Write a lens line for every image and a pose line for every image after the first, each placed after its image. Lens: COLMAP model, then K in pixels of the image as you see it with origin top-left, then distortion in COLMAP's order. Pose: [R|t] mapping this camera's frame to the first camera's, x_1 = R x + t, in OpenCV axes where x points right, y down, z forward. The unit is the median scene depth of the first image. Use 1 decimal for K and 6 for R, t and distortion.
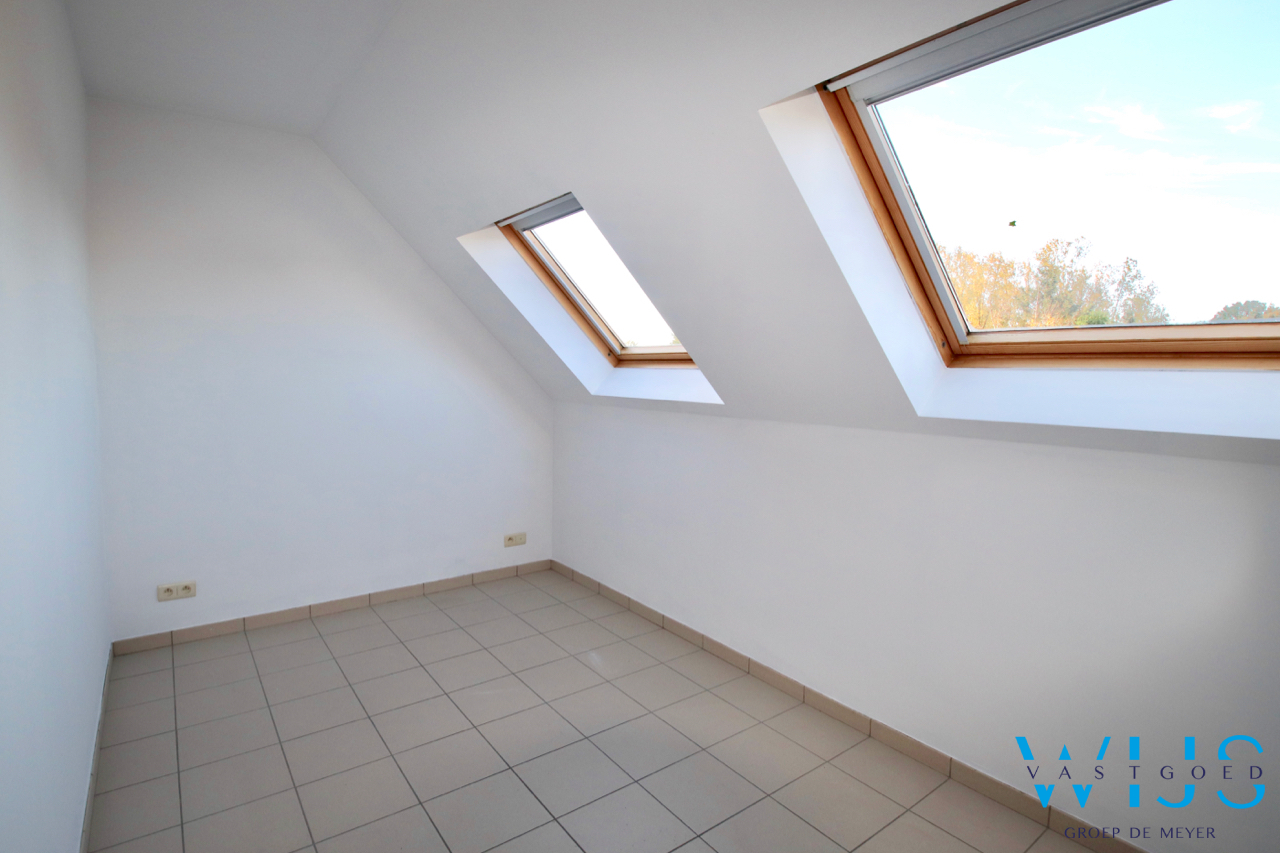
lens RADIAL K [[622.1, 0, 635.7], [0, 622.1, 408.8], [0, 0, 1]] dist [0.001600, 0.000119]
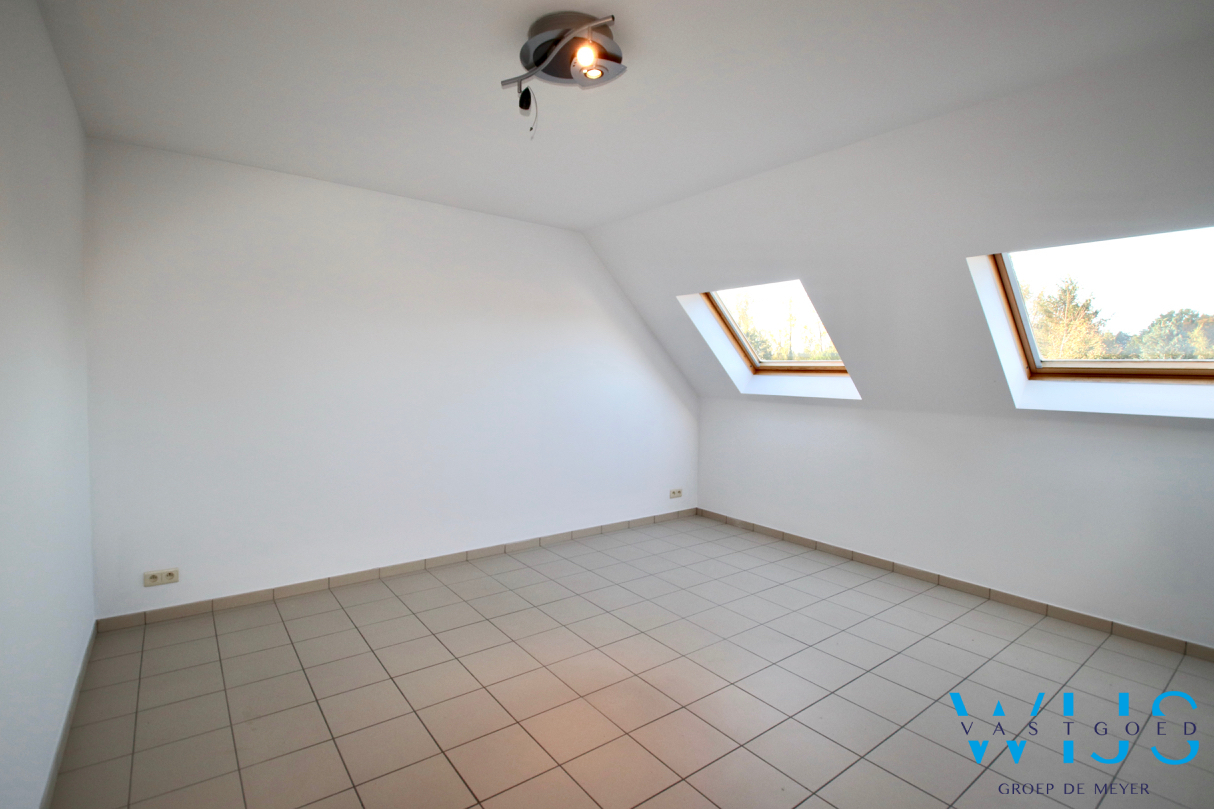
lens RADIAL K [[568.8, 0, 610.8], [0, 568.8, 383.3], [0, 0, 1]] dist [0.012520, -0.000349]
pose [[0.998799, 0.018240, 0.045463, -0.314056], [-0.016409, 0.999052, -0.040312, 0.010742], [-0.046155, 0.039518, 0.998152, -0.231849]]
